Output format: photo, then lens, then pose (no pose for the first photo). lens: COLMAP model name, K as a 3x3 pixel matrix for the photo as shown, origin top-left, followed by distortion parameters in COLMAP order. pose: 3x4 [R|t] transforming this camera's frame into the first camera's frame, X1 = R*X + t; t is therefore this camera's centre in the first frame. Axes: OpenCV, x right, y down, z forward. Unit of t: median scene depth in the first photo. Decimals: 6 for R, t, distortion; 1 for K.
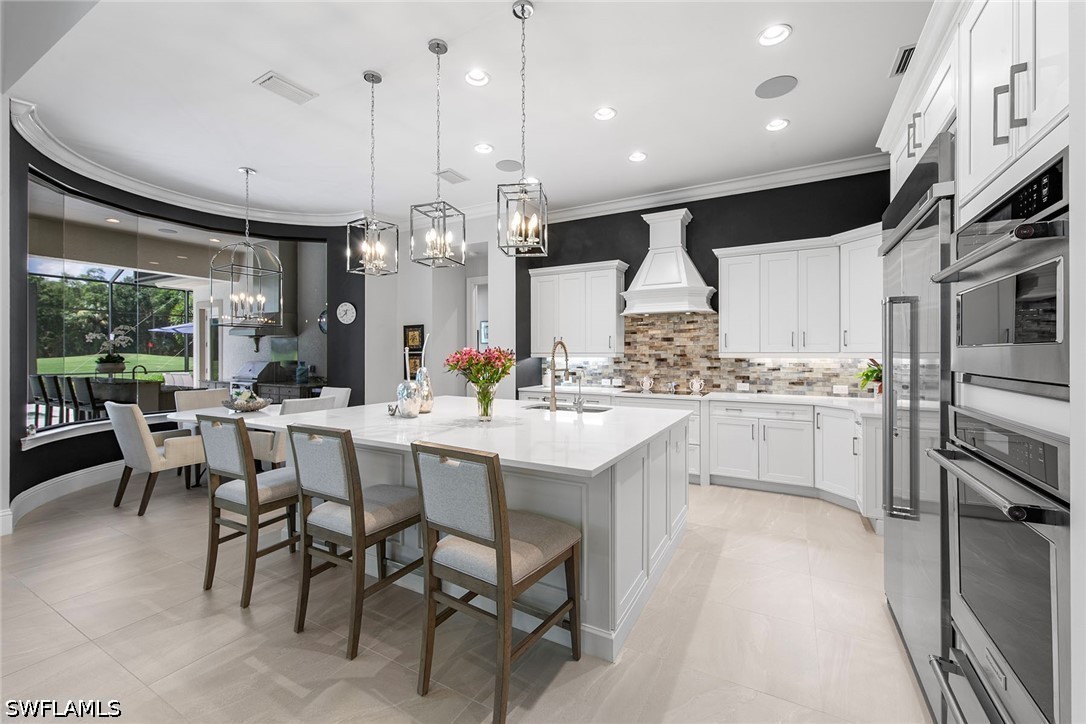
lens RADIAL K [[454.4, 0, 527.3], [0, 454.4, 352.8], [0, 0, 1]] dist [0.002940, 0.000568]
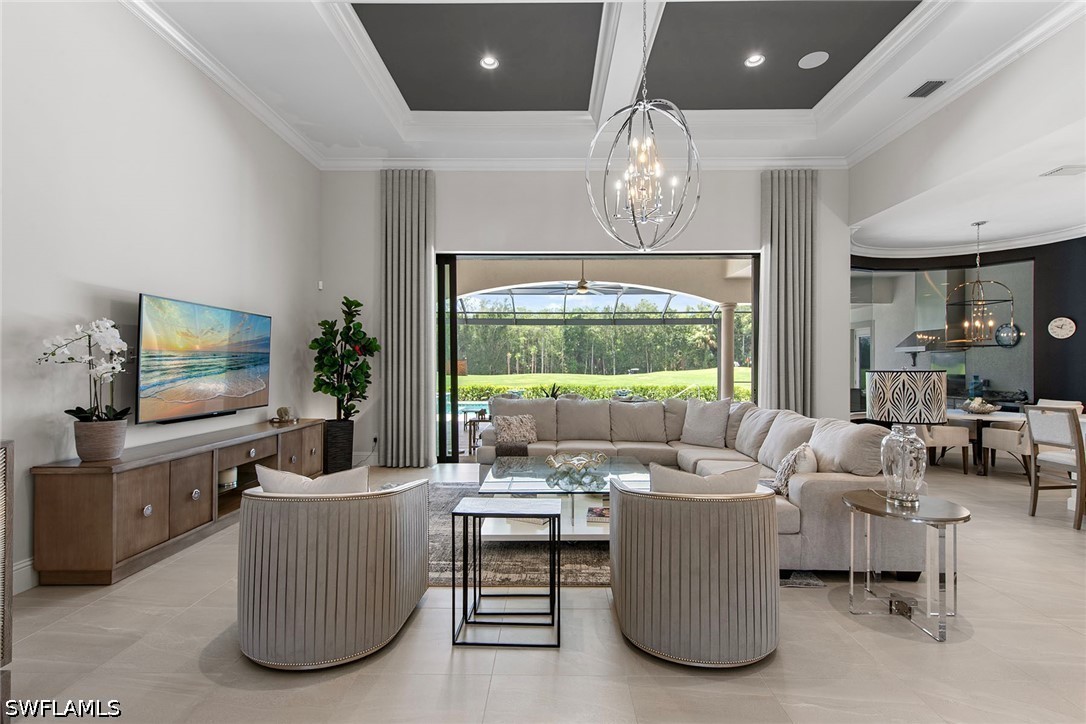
lens RADIAL K [[486.0, 0, 553.3], [0, 486.0, 364.4], [0, 0, 1]] dist [0.007446, -0.000797]
pose [[0.503217, -0.003697, -0.864152, -0.031076], [0.001674, 0.999993, -0.003303, -0.005427], [0.864158, 0.000215, 0.503220, -0.572380]]
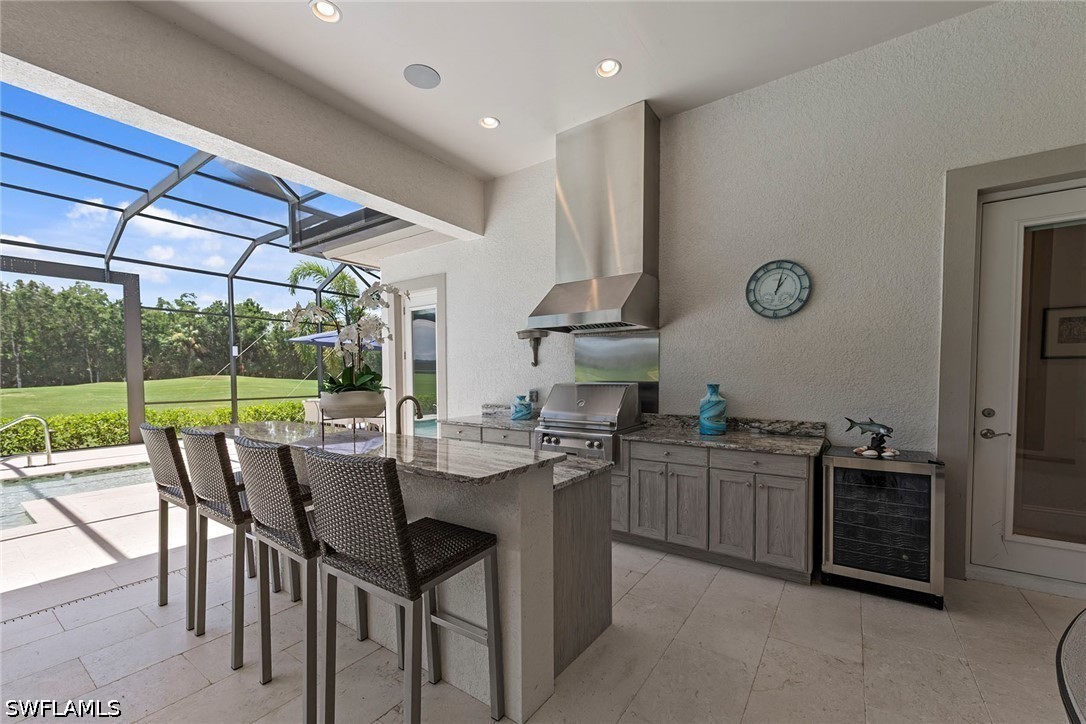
lens RADIAL K [[424.1, 0, 548.2], [0, 424.1, 397.4], [0, 0, 1]] dist [0.003024, -0.000767]
pose [[0.998402, -0.003335, -0.056407, -0.938707], [0.006682, 0.998221, 0.059252, 0.010817], [0.056109, -0.059534, 0.996648, 0.869543]]
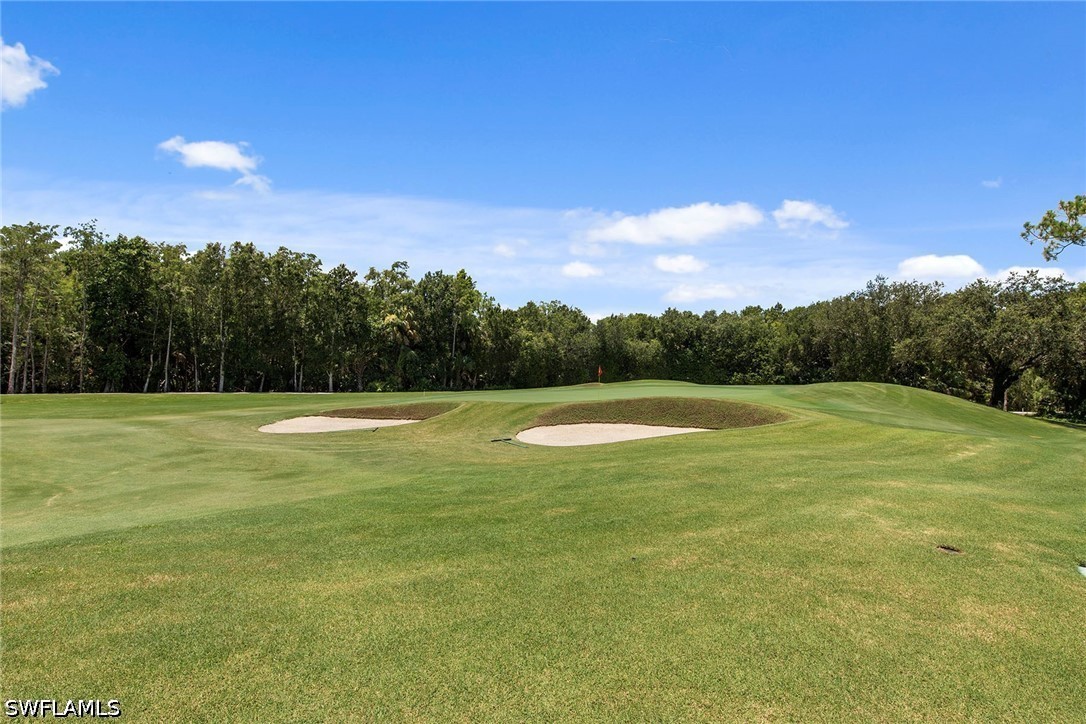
lens RADIAL K [[486.0, 0, 516.6], [0, 486.0, 357.4], [0, 0, 1]] dist [0.007446, -0.000797]
pose [[0.965303, 0.017776, -0.260526, -8.219719], [-0.024310, 0.999465, -0.021879, -0.153345], [0.259997, 0.027453, 0.965219, 3.907513]]
